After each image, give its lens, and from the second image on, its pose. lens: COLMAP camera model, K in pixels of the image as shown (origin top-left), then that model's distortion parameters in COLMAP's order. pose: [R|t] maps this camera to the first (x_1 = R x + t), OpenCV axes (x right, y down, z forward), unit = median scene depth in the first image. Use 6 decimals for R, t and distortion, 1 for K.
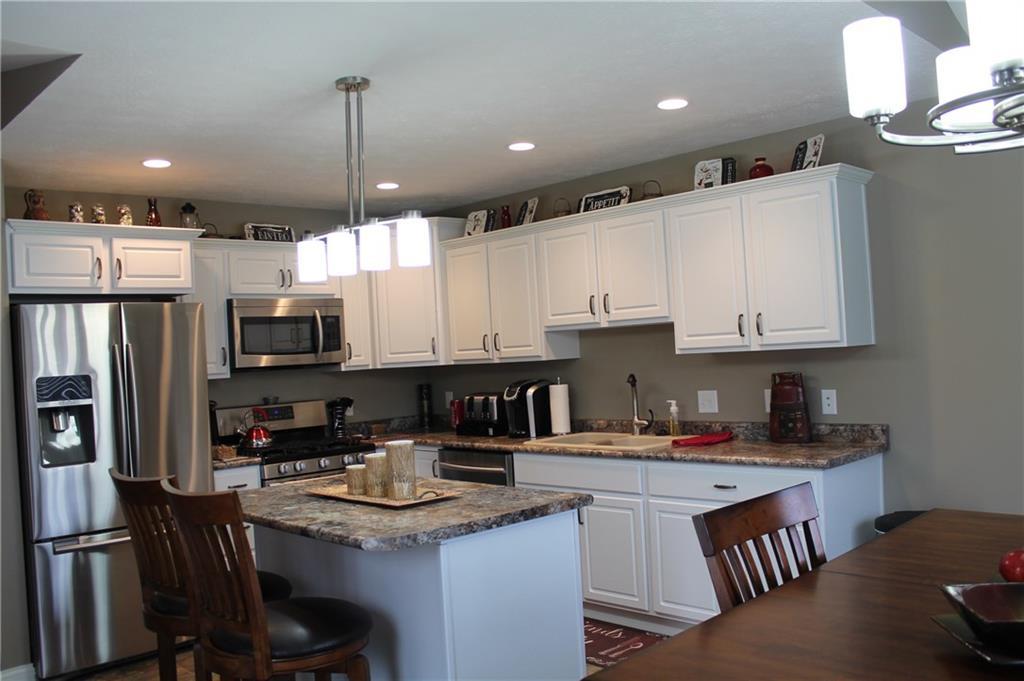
lens RADIAL K [[874.6, 0, 517.7], [0, 874.6, 344.3], [0, 0, 1]] dist [-0.170030, 0.161442]
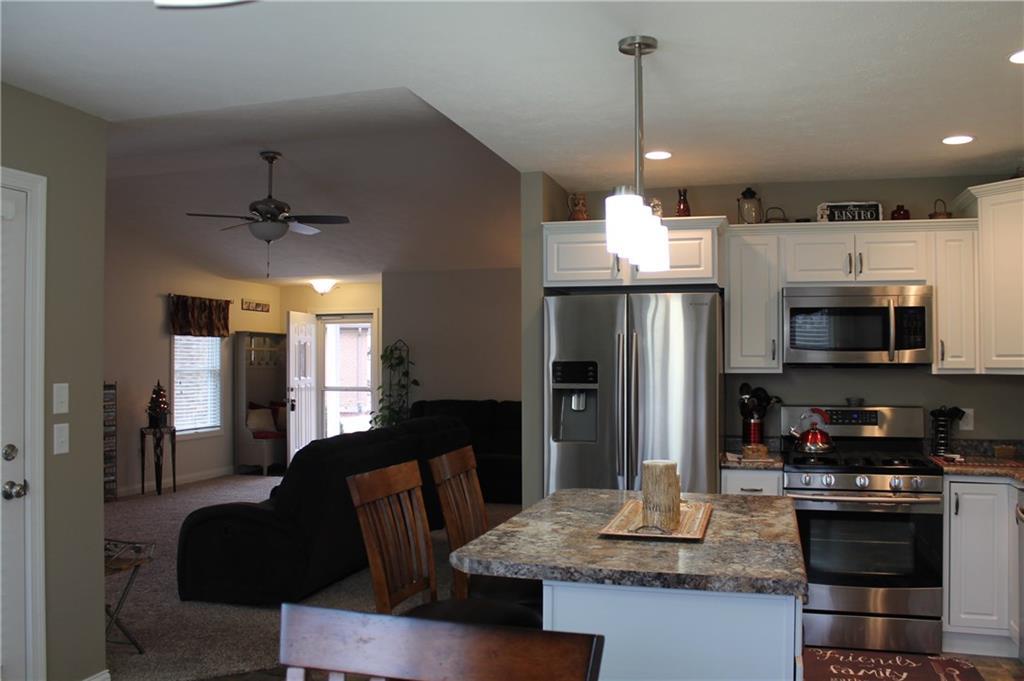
lens RADIAL K [[874.6, 0, 517.7], [0, 874.6, 344.3], [0, 0, 1]] dist [-0.170030, 0.161442]
pose [[0.495897, 0.039276, -0.867493, 0.364329], [-0.022732, 0.999221, 0.032245, -0.017371], [0.868084, 0.003730, 0.496404, 0.327277]]
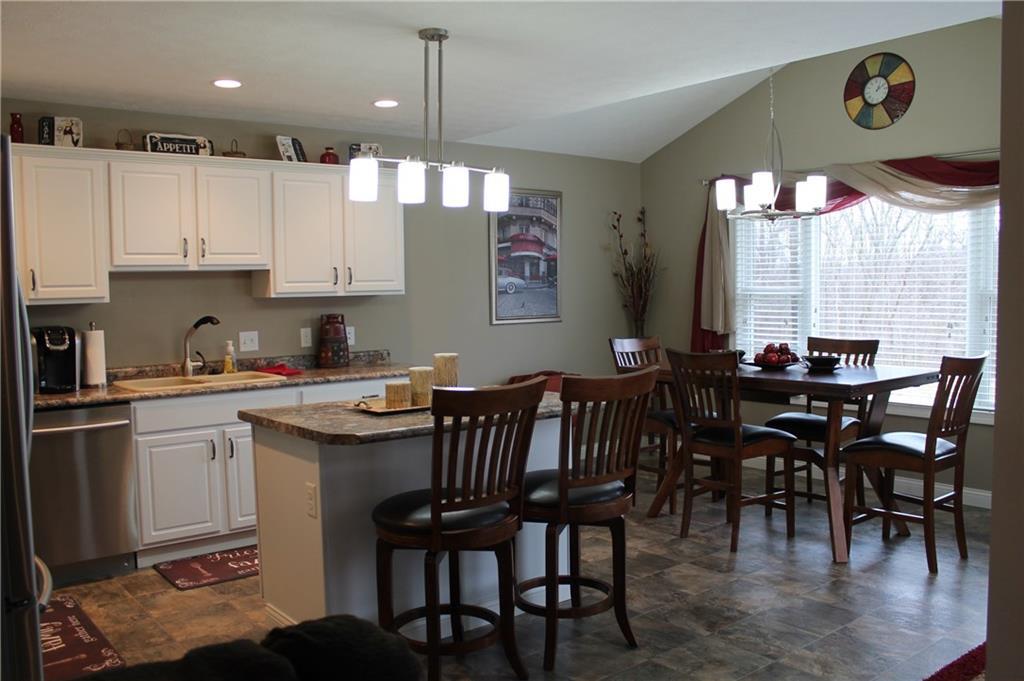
lens RADIAL K [[874.6, 0, 517.7], [0, 874.6, 344.3], [0, 0, 1]] dist [-0.170030, 0.161442]
pose [[0.087353, -0.011866, 0.996107, -0.915452], [0.004454, 0.999924, 0.011521, 0.060402], [-0.996167, 0.003431, 0.087399, 0.564234]]
